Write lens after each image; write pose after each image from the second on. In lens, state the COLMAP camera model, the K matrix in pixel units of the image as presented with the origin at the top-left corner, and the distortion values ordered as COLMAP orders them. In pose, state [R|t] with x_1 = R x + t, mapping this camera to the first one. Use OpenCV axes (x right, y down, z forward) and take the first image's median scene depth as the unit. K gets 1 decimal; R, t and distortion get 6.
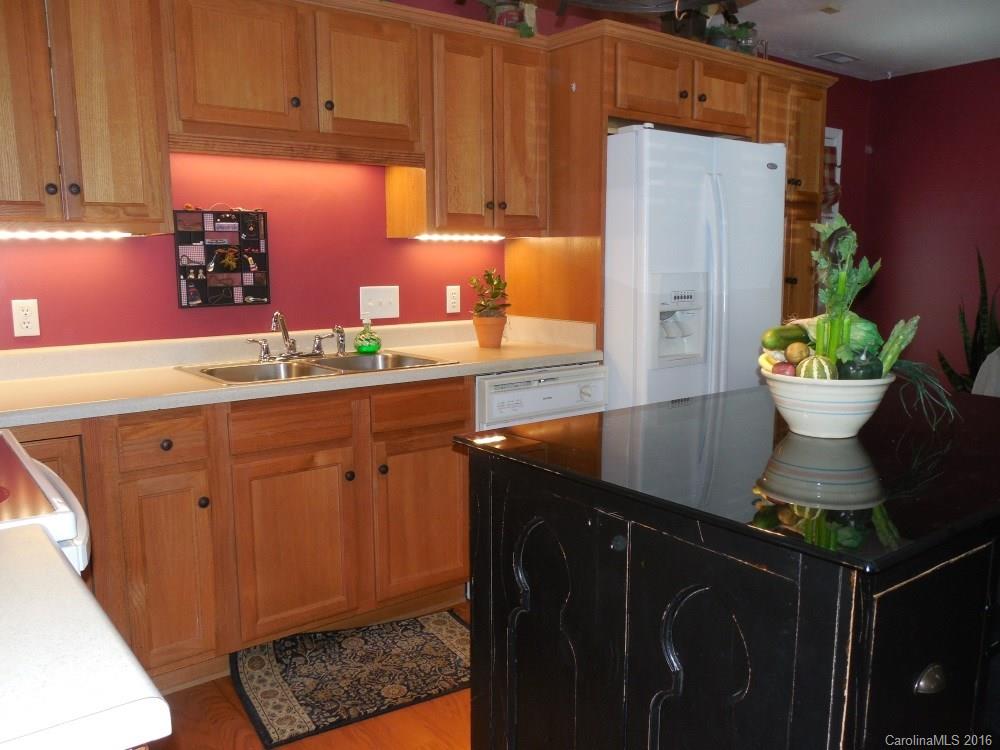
lens RADIAL K [[808.1, 0, 503.0], [0, 808.1, 376.4], [0, 0, 1]] dist [-0.027945, 0.011793]
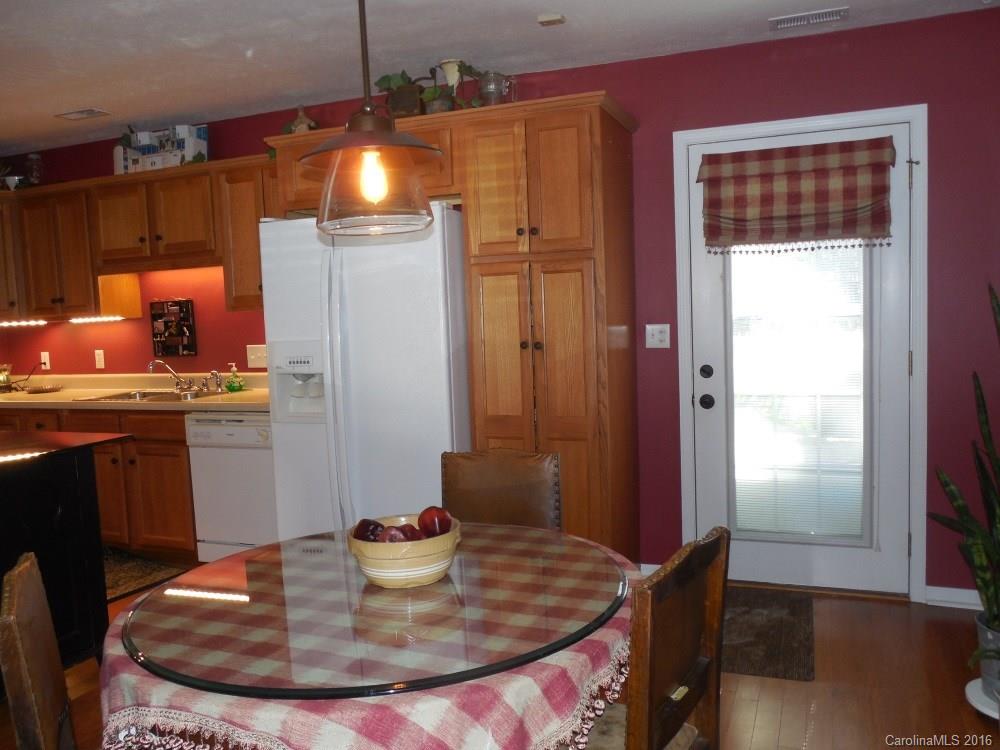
lens RADIAL K [[808.1, 0, 507.1], [0, 808.1, 372.7], [0, 0, 1]] dist [-0.027945, 0.011793]
pose [[0.508951, 0.055392, -0.859011, 1.442109], [-0.085655, 0.996234, 0.013491, -0.133188], [0.856523, 0.066712, 0.511779, 0.723238]]
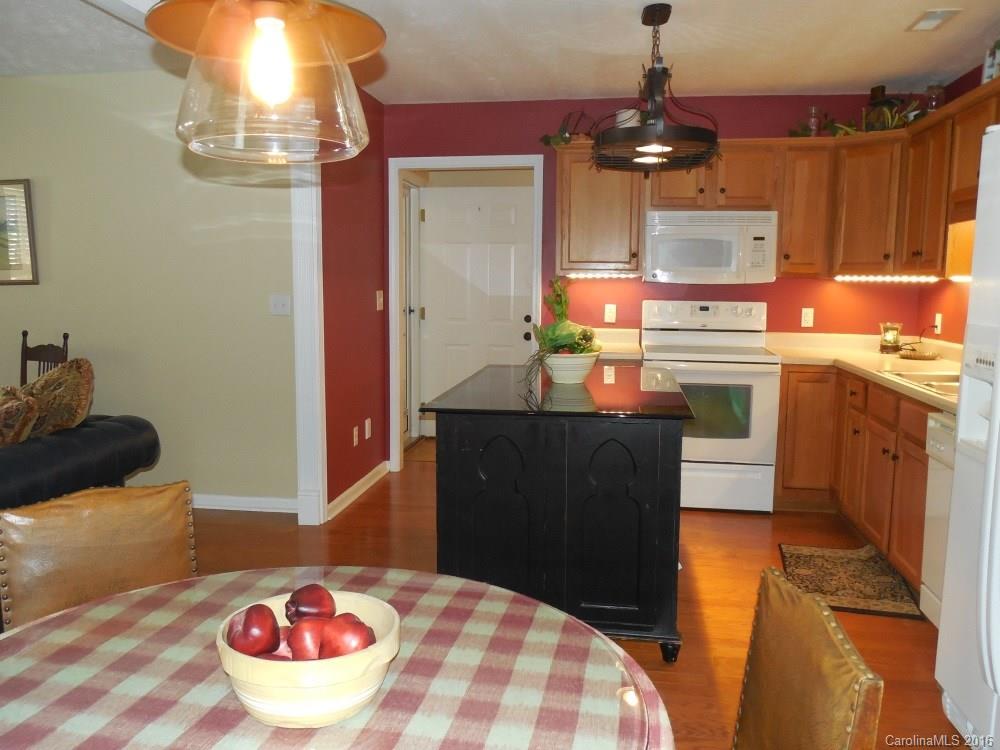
lens RADIAL K [[808.1, 0, 505.4], [0, 808.1, 373.9], [0, 0, 1]] dist [-0.027945, 0.011793]
pose [[-0.722587, 0.078173, -0.686845, 1.059126], [-0.108132, 0.968573, 0.223997, -0.211338], [0.682770, 0.236127, -0.691425, 1.284568]]
